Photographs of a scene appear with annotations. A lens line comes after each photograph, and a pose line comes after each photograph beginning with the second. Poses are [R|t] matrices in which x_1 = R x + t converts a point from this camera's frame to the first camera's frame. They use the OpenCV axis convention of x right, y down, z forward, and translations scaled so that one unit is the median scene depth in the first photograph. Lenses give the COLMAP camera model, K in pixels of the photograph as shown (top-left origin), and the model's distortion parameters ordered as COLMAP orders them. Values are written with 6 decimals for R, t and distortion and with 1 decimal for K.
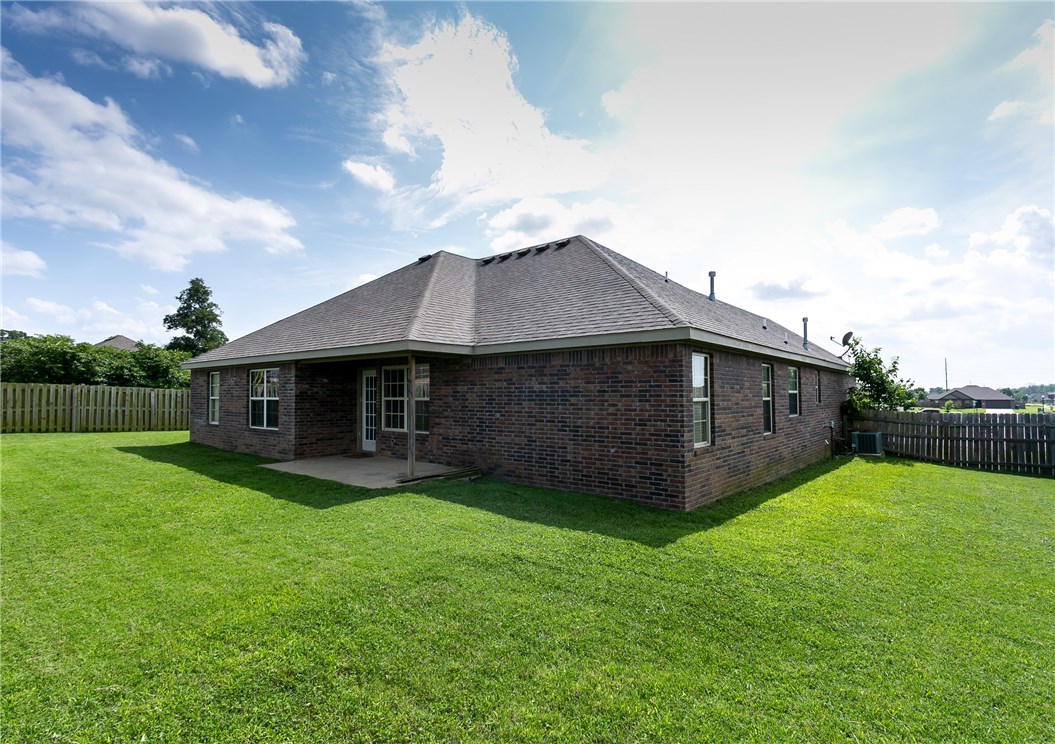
lens RADIAL K [[507.9, 0, 527.3], [0, 507.9, 378.4], [0, 0, 1]] dist [-0.000960, -0.000001]
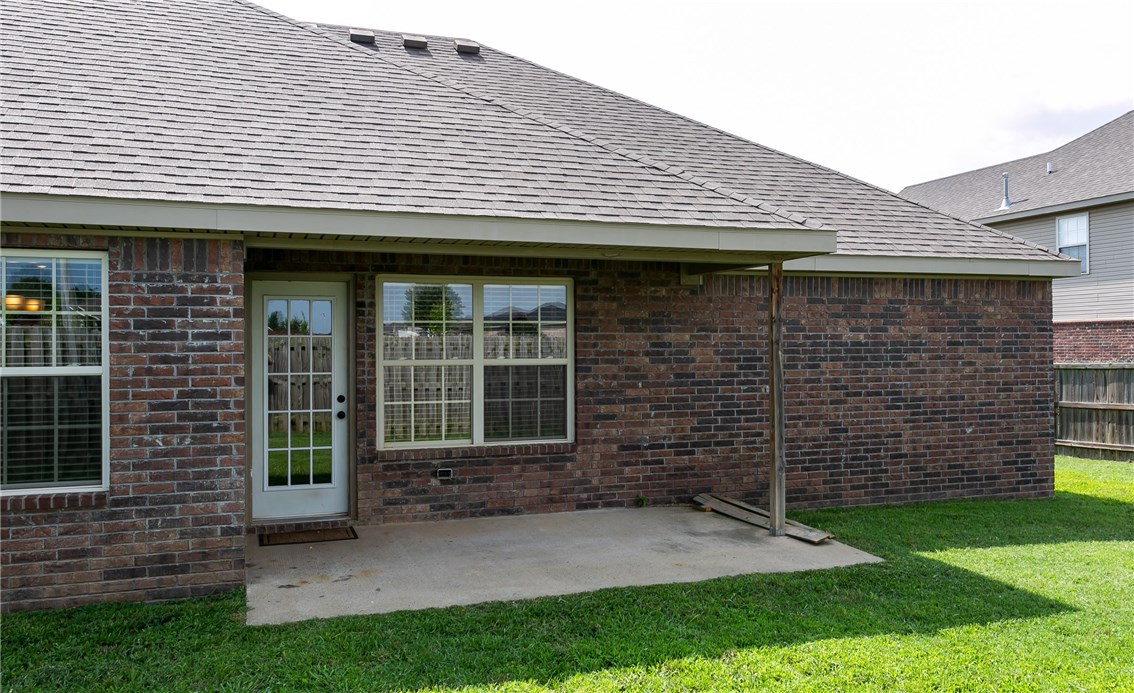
lens RADIAL K [[877.8, 0, 571.1], [0, 877.8, 341.0], [0, 0, 1]] dist [0.013598, 0.002793]
pose [[0.530938, 0.003529, 0.847403, -1.053317], [-0.021601, 0.999723, 0.009371, 0.021447], [-0.847135, -0.023281, 0.530867, 0.783129]]
